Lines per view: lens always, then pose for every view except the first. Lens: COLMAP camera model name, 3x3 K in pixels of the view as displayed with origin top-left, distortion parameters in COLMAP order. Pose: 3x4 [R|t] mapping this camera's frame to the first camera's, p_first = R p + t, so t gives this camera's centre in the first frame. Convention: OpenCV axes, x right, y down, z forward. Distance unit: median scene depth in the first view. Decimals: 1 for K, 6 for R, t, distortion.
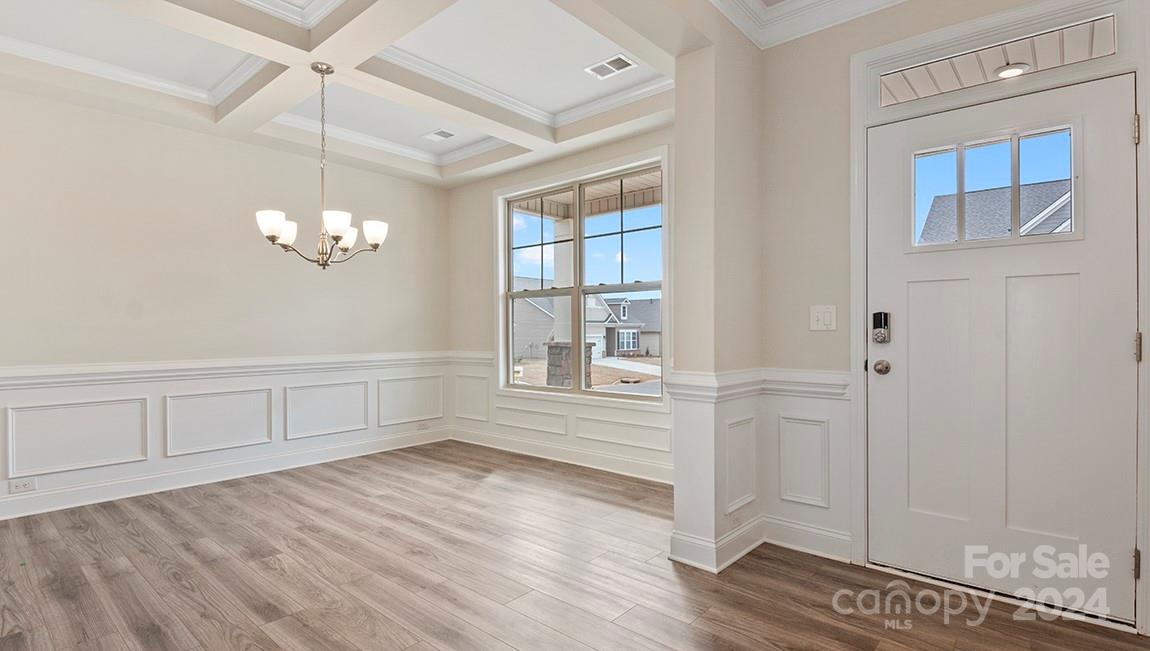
lens RADIAL K [[573.7, 0, 577.1], [0, 573.7, 326.9], [0, 0, 1]] dist [0.009315, -0.002829]
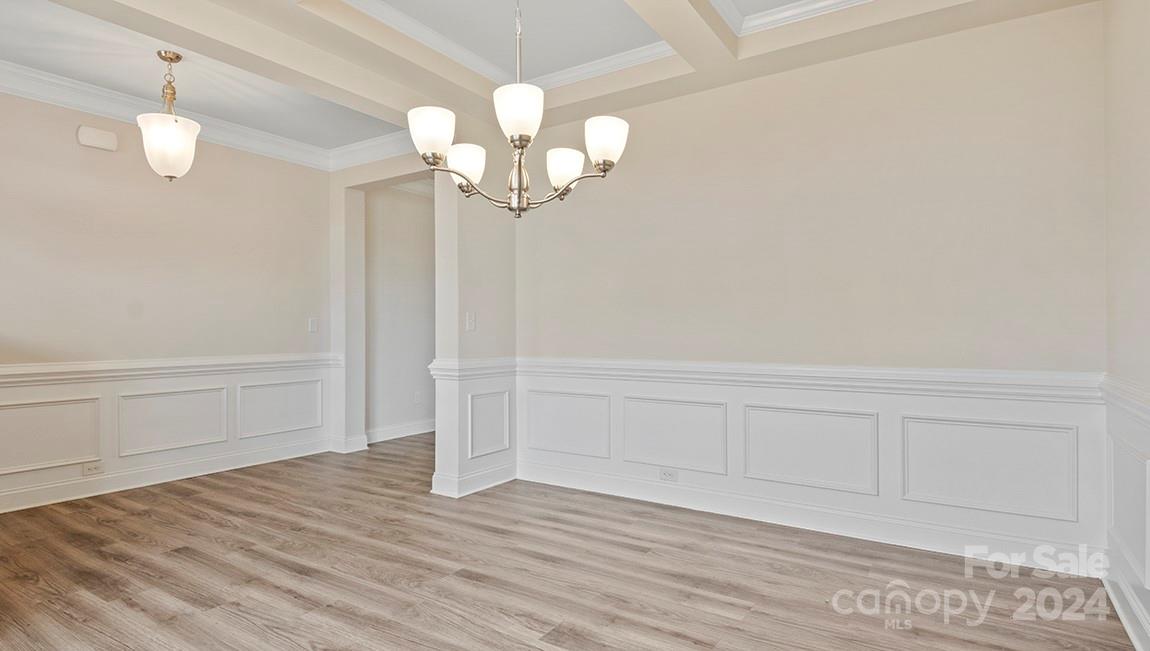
lens RADIAL K [[612.5, 0, 578.7], [0, 612.5, 325.4], [0, 0, 1]] dist [0.008621, -0.000108]
pose [[-0.990512, 0.006391, -0.137277, -0.476330], [0.007832, 0.999920, -0.009956, 0.014664], [0.137202, -0.010936, -0.990483, 1.825596]]
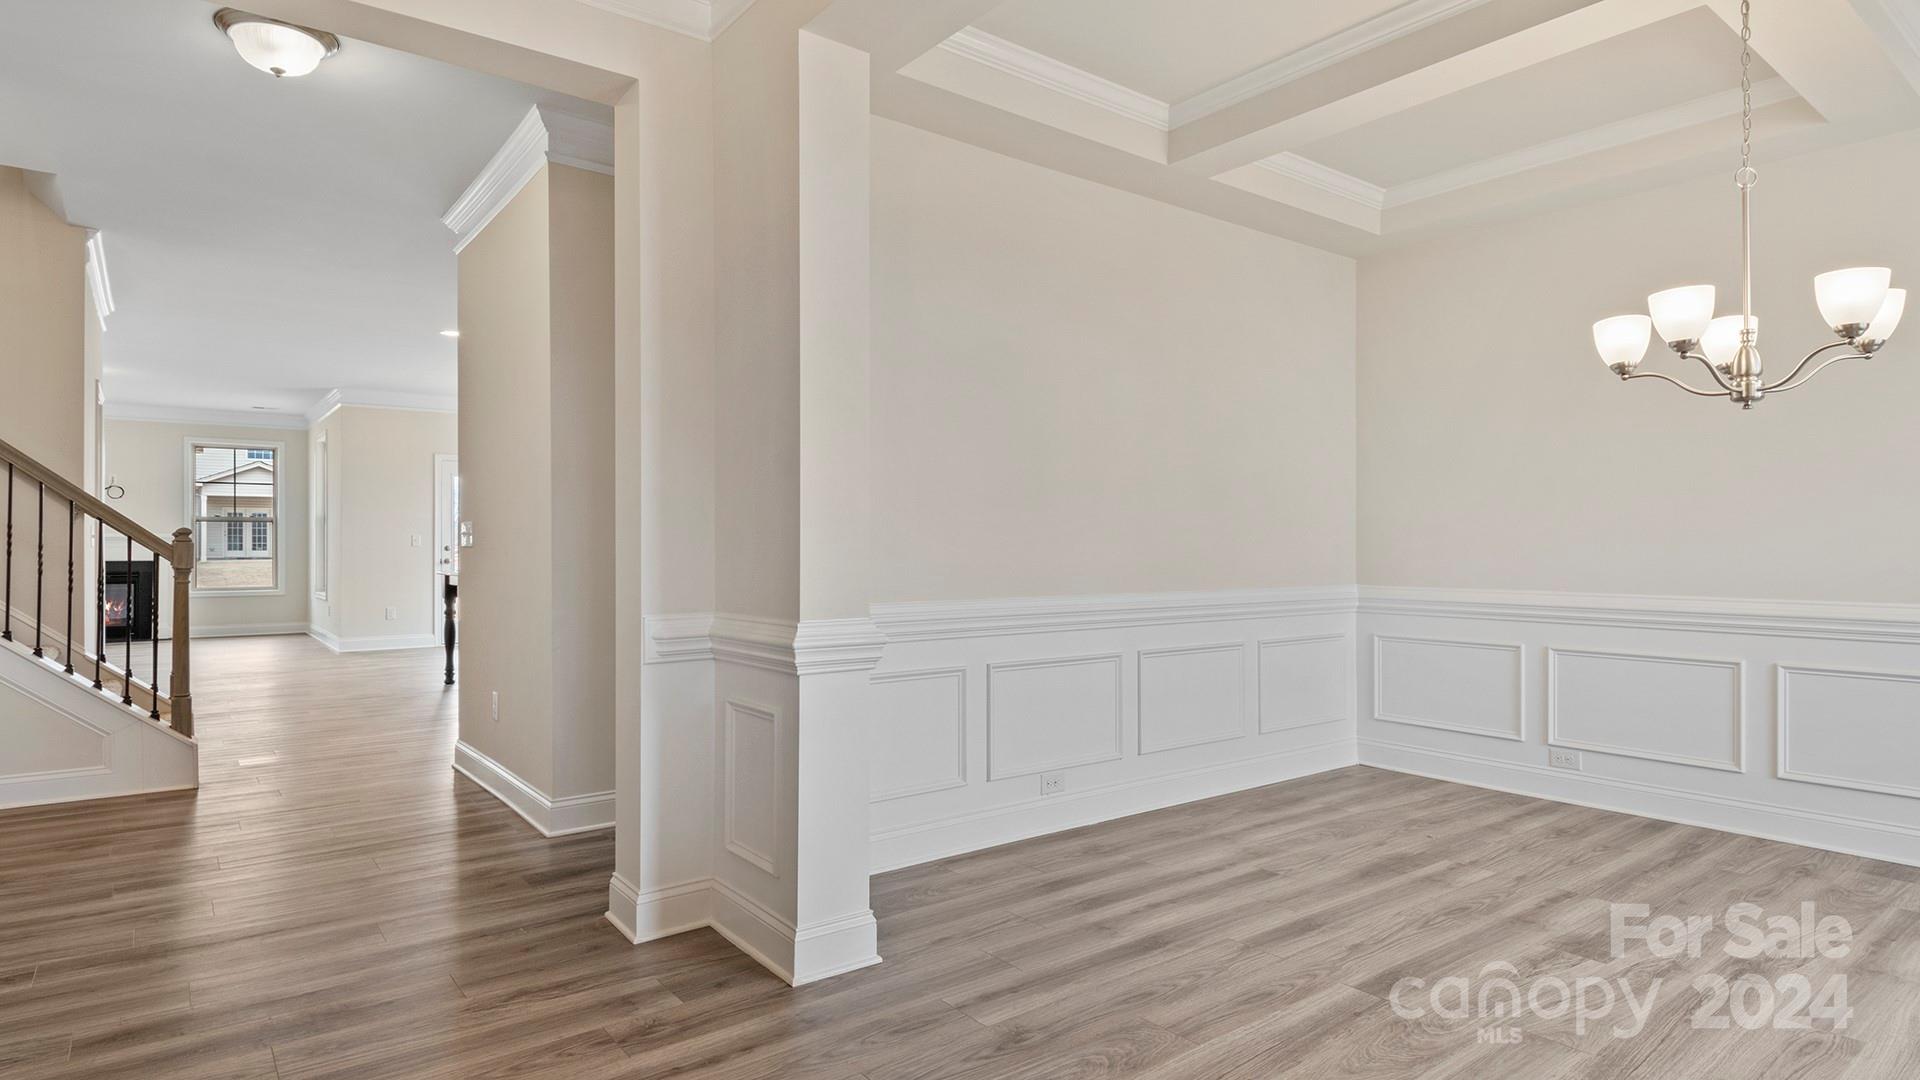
lens RADIAL K [[1037.1, 0, 911.6], [0, 1037.1, 543.4], [0, 0, 1]] dist [0.001445, -0.001063]
pose [[-0.208676, 0.005078, -0.977972, 0.571685], [0.004242, 0.999982, 0.004287, -0.000060], [0.977976, -0.003254, -0.208694, 0.596755]]
